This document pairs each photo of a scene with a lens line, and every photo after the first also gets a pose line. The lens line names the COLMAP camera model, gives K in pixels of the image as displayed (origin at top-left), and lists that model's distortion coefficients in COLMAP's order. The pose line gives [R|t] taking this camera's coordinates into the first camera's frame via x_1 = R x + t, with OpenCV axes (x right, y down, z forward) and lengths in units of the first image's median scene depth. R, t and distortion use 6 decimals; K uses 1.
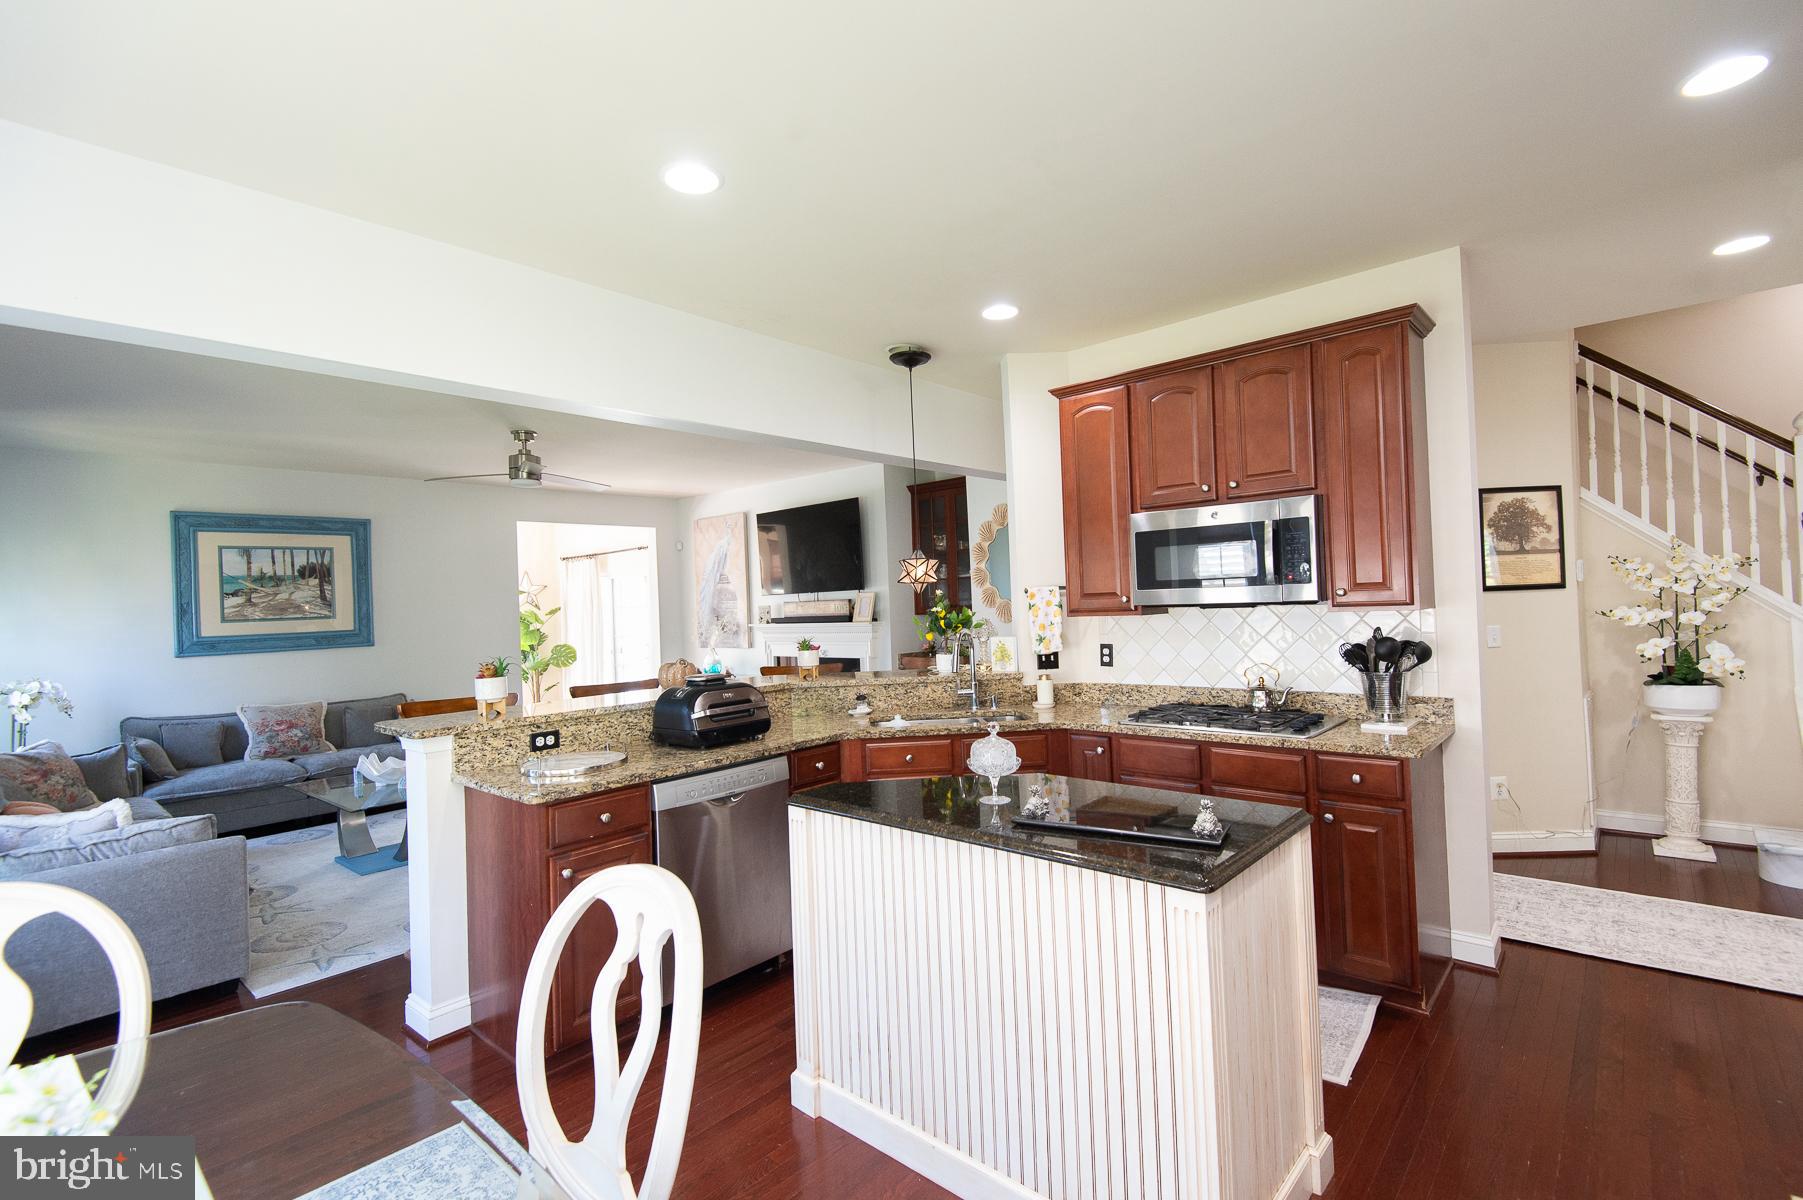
lens RADIAL K [[833.4, 0, 909.0], [0, 833.4, 599.6], [0, 0, 1]] dist [0.011857, -0.007575]
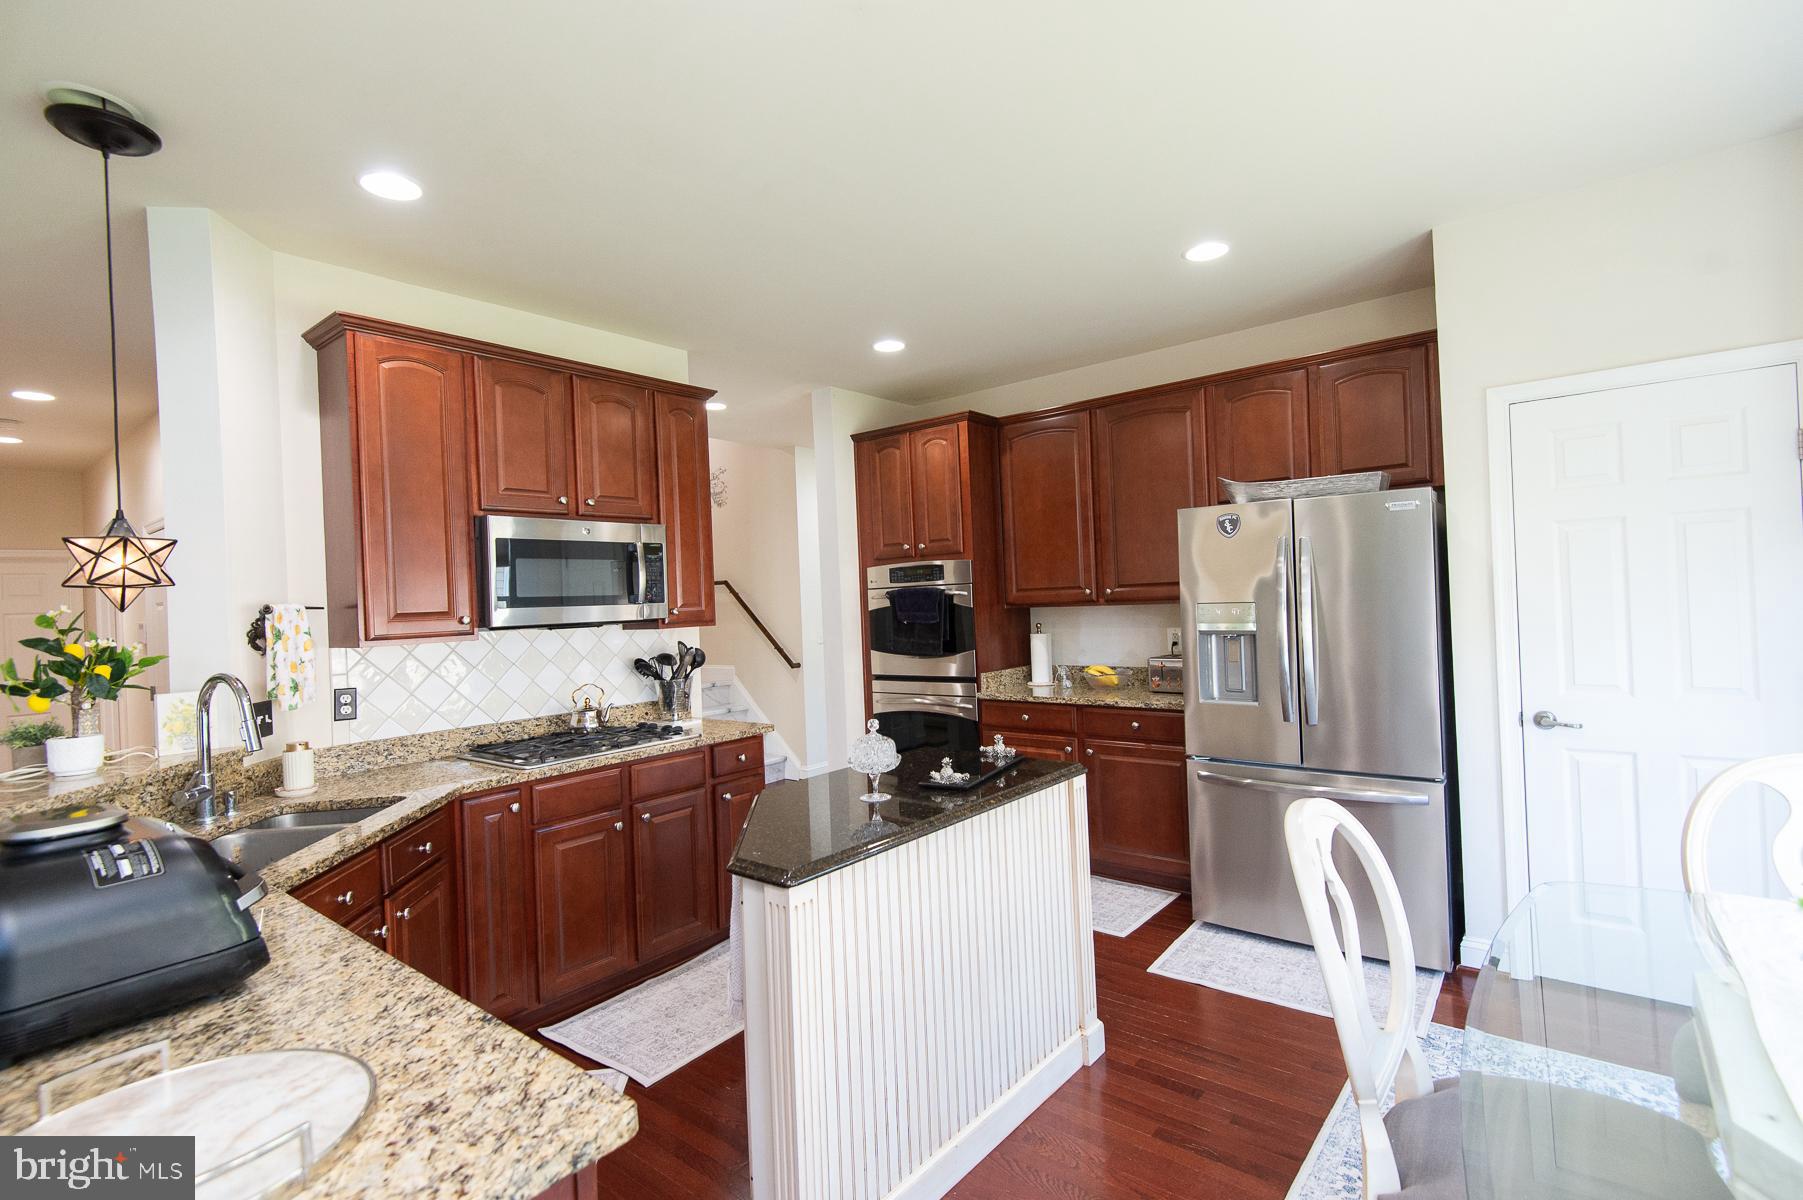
lens RADIAL K [[833.4, 0, 906.3], [0, 833.4, 599.1], [0, 0, 1]] dist [0.011857, -0.007575]
pose [[-0.050504, 0.038944, 0.997964, -0.660096], [0.038957, 0.998556, -0.036995, 0.029720], [-0.997964, 0.037009, -0.051949, 0.742638]]
